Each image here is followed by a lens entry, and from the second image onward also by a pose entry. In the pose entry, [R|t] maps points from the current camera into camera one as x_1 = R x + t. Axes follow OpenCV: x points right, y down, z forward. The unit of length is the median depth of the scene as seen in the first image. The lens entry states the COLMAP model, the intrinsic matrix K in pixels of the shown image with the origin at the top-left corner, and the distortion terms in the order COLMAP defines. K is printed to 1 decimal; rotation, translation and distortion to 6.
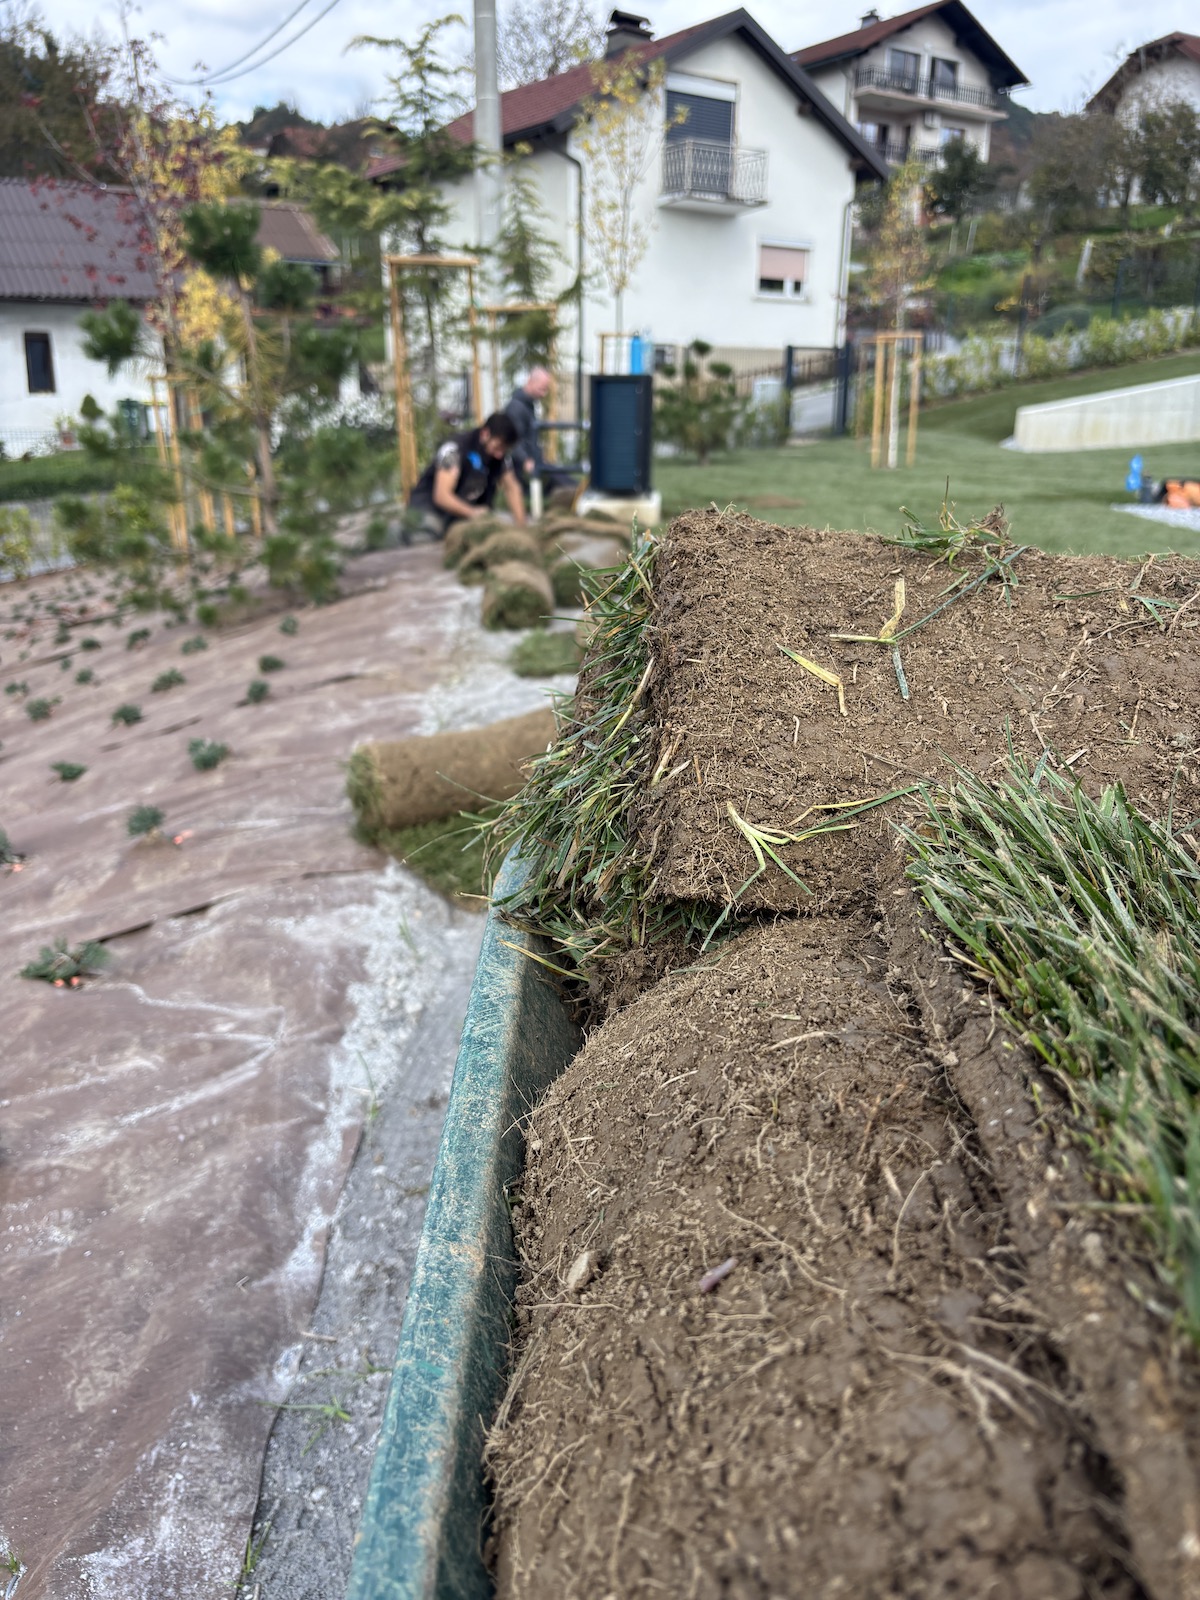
lens RADIAL K [[1244.5, 0, 600.5], [0, 1244.5, 793.3], [0, 0, 1]] dist [0.035260, -0.050111]
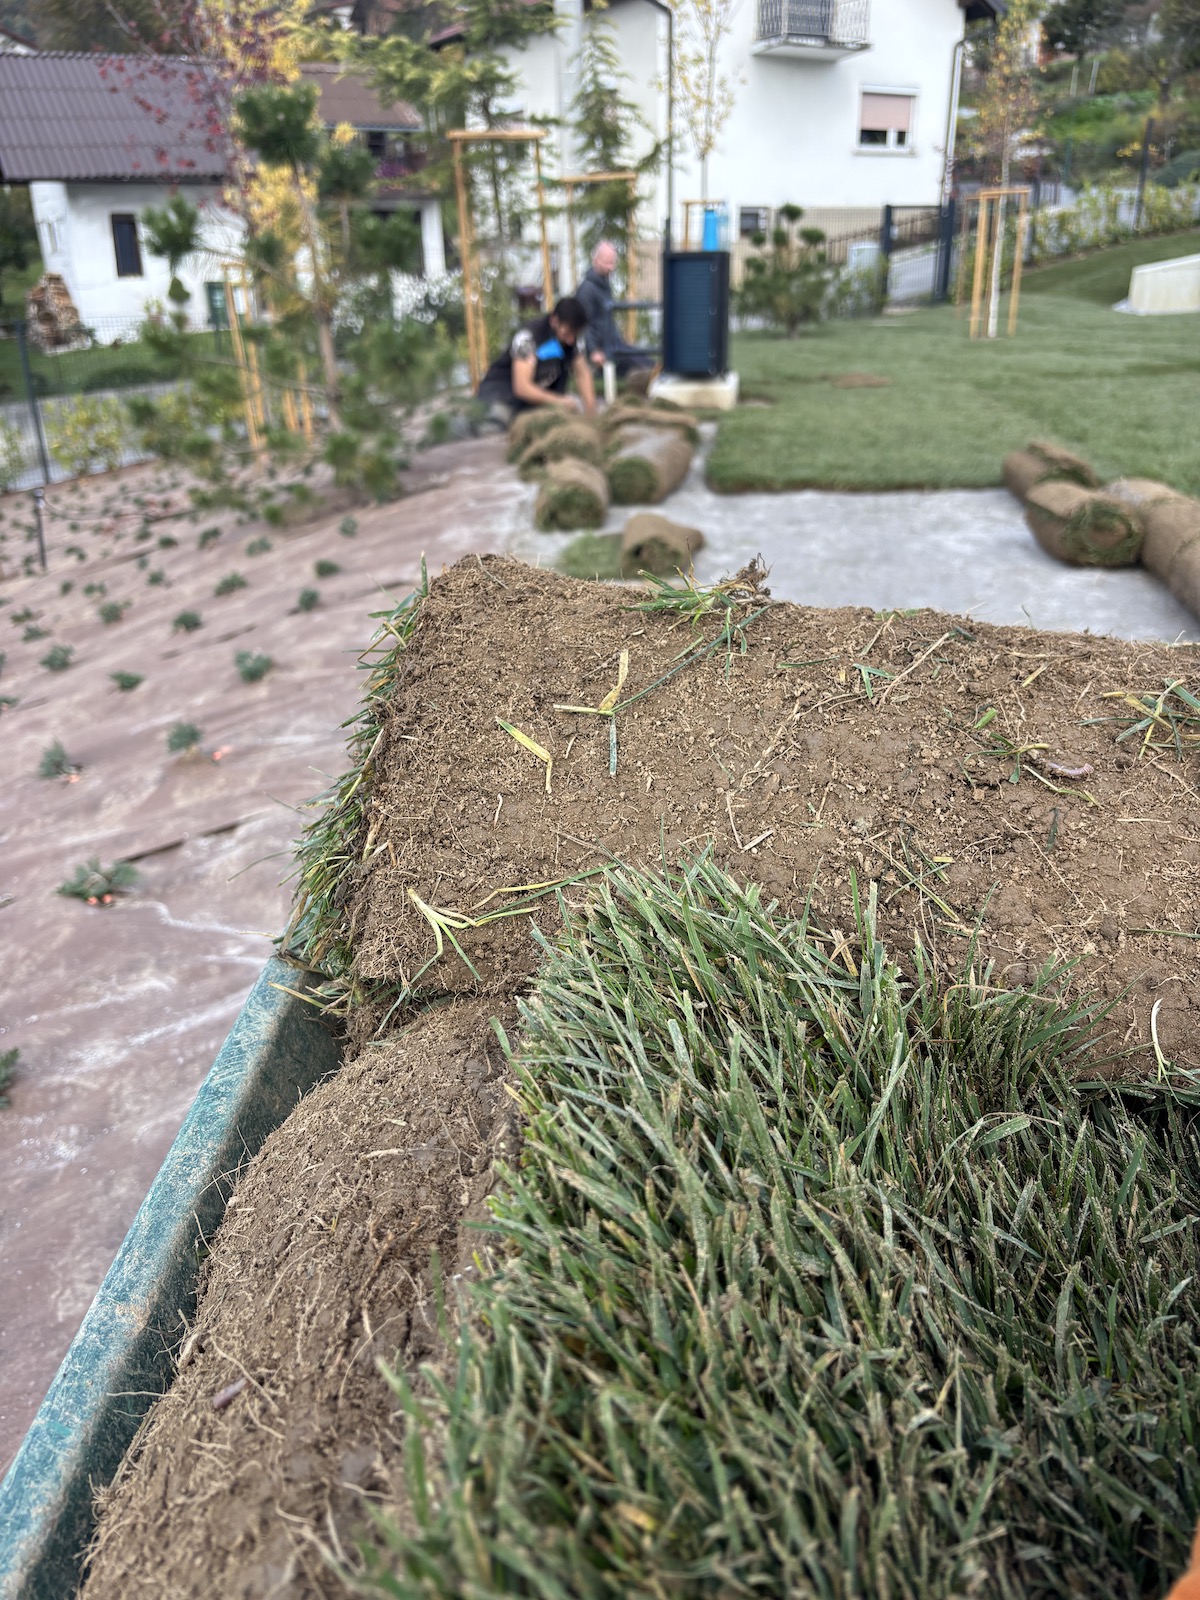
lens RADIAL K [[1244.5, 0, 600.6], [0, 1244.5, 790.8], [0, 0, 1]] dist [0.035260, -0.050111]
pose [[0.997061, 0.005025, -0.076444, 0.026276], [0.002101, 0.995677, 0.092855, -0.013242], [0.076581, -0.092743, 0.992741, -0.002087]]
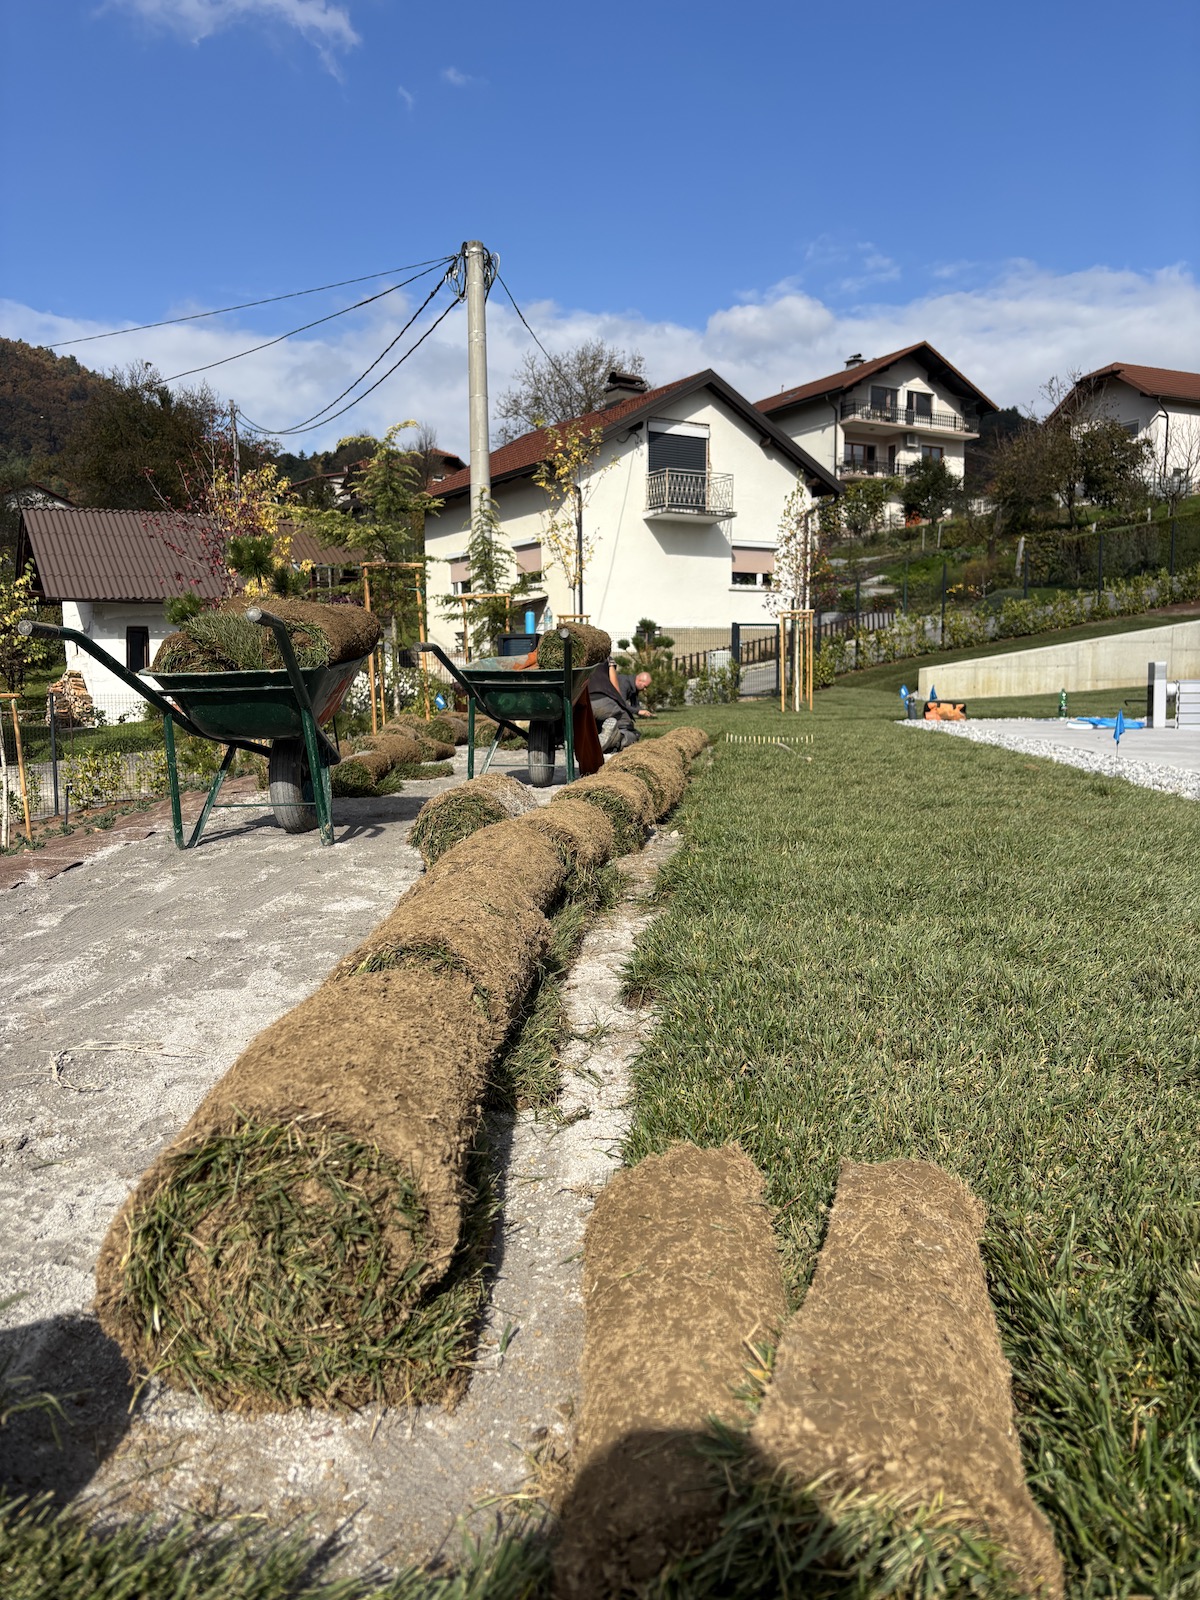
lens RADIAL K [[1244.5, 0, 591.2], [0, 1244.5, 810.3], [0, 0, 1]] dist [0.035260, -0.050111]
pose [[0.998424, -0.010313, -0.055159, 0.238756], [-0.001211, 0.978776, -0.204927, 0.233142], [0.056102, 0.204671, 0.977222, -0.539340]]
